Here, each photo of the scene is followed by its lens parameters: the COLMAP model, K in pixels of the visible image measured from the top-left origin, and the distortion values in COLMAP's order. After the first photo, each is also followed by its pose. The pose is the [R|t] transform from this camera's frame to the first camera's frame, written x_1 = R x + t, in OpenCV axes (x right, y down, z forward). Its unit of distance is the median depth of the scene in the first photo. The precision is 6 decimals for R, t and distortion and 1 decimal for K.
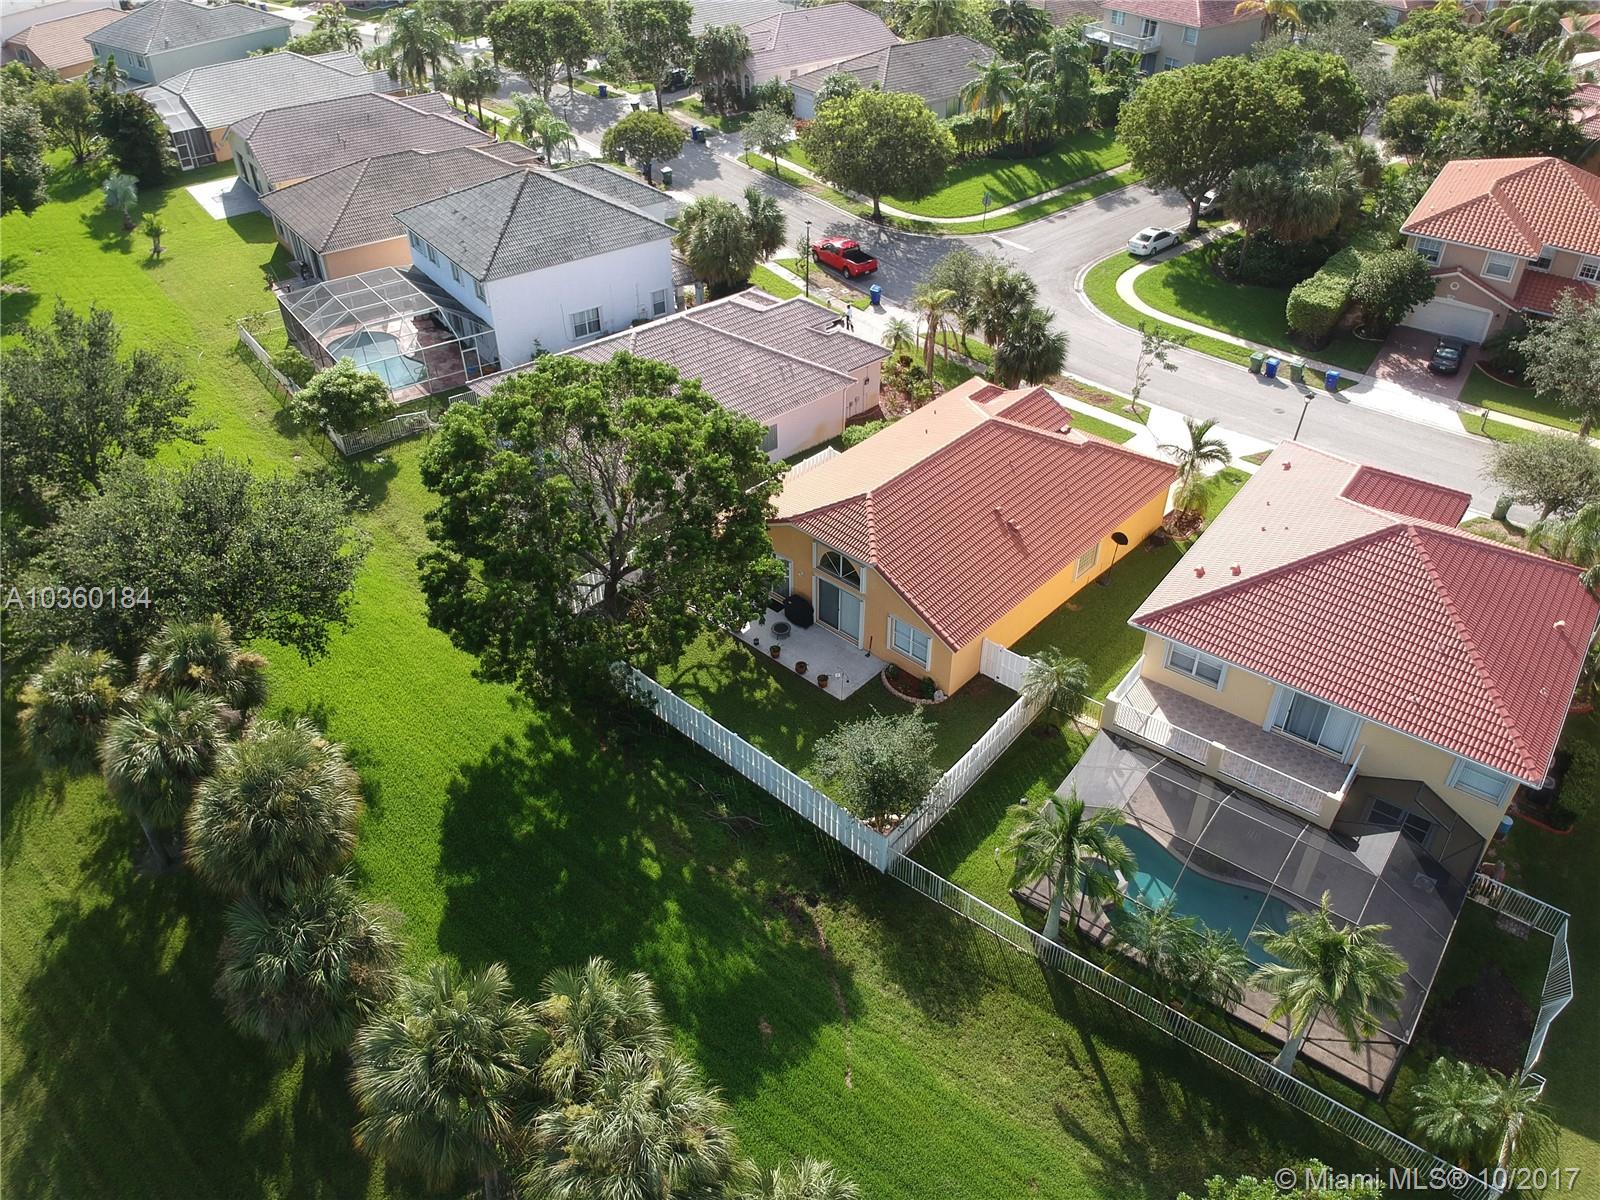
lens RADIAL K [[1163.7, 0, 800.0], [0, 1163.7, 600.0], [0, 0, 1]] dist [0.001722, -0.000465]
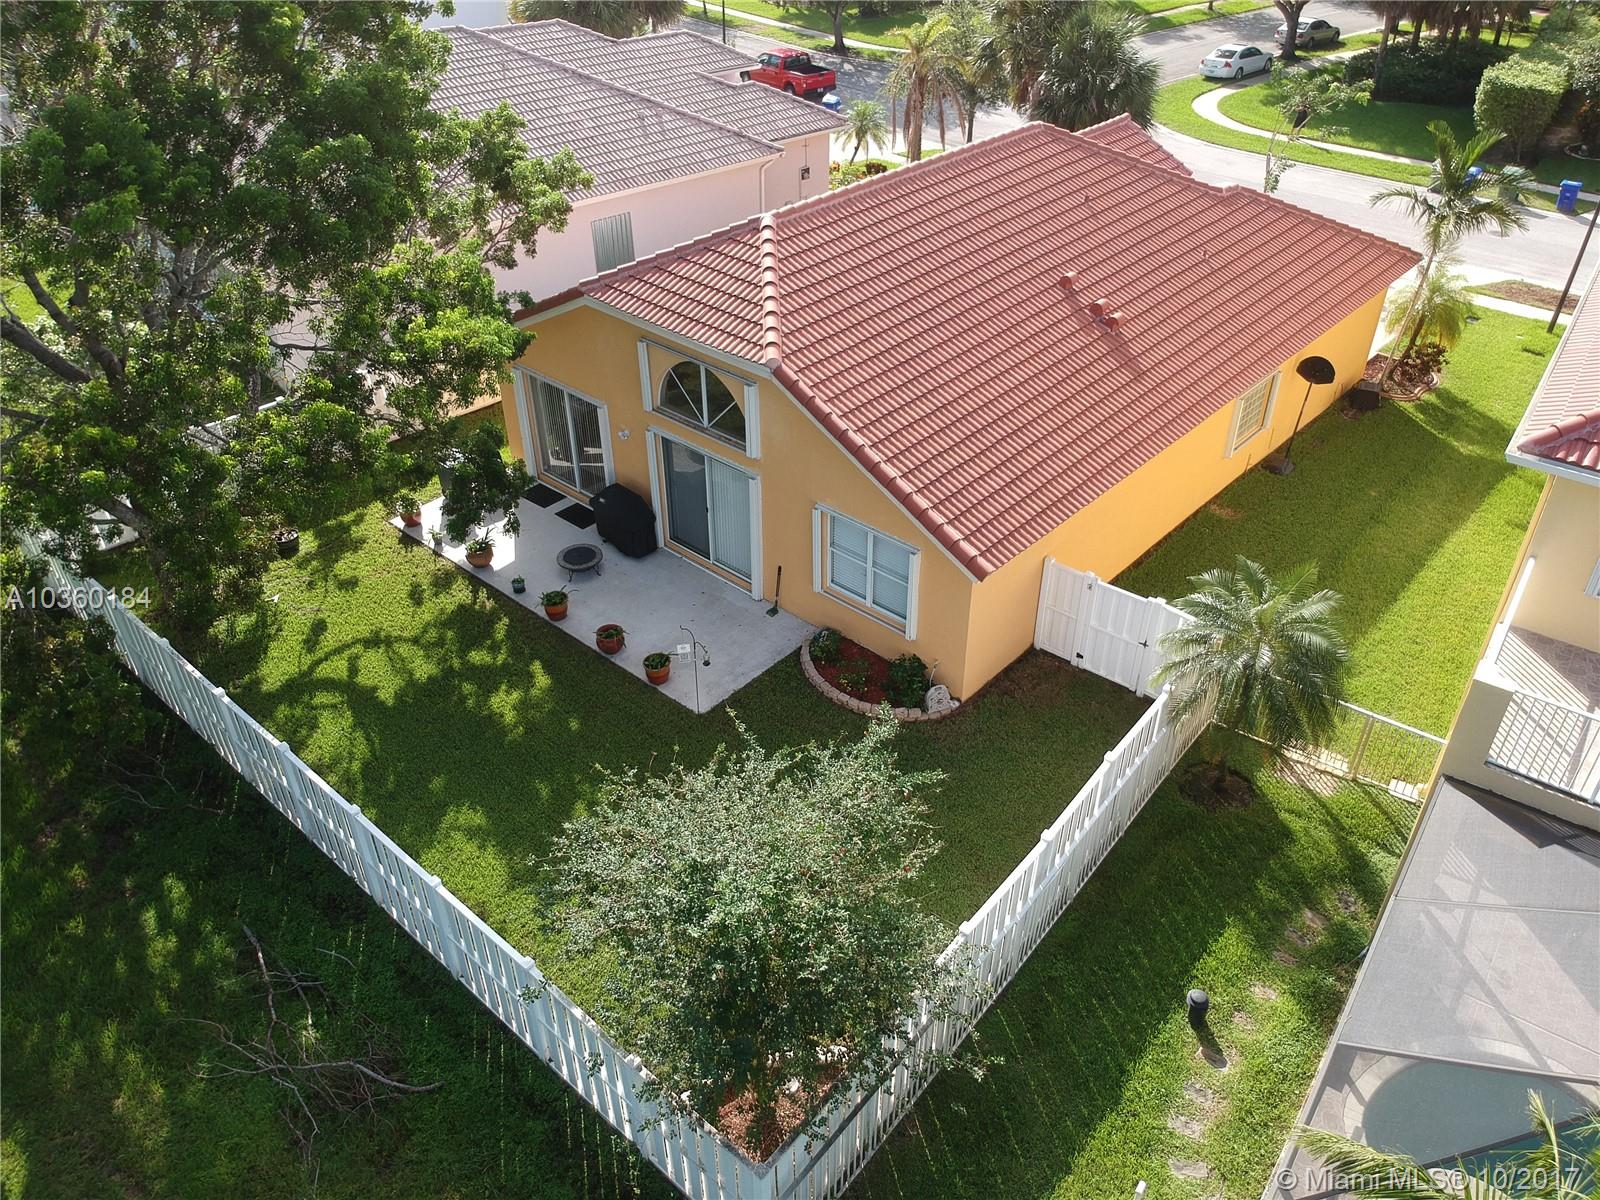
lens RADIAL K [[1166.6, 0, 850.3], [0, 1166.6, 605.9], [0, 0, 1]] dist [0.066725, -0.152126]
pose [[0.998664, -0.004558, 0.051473, 0.065652], [0.006325, 0.999395, -0.034211, 0.060951], [-0.051286, 0.034491, 0.998088, 0.574030]]
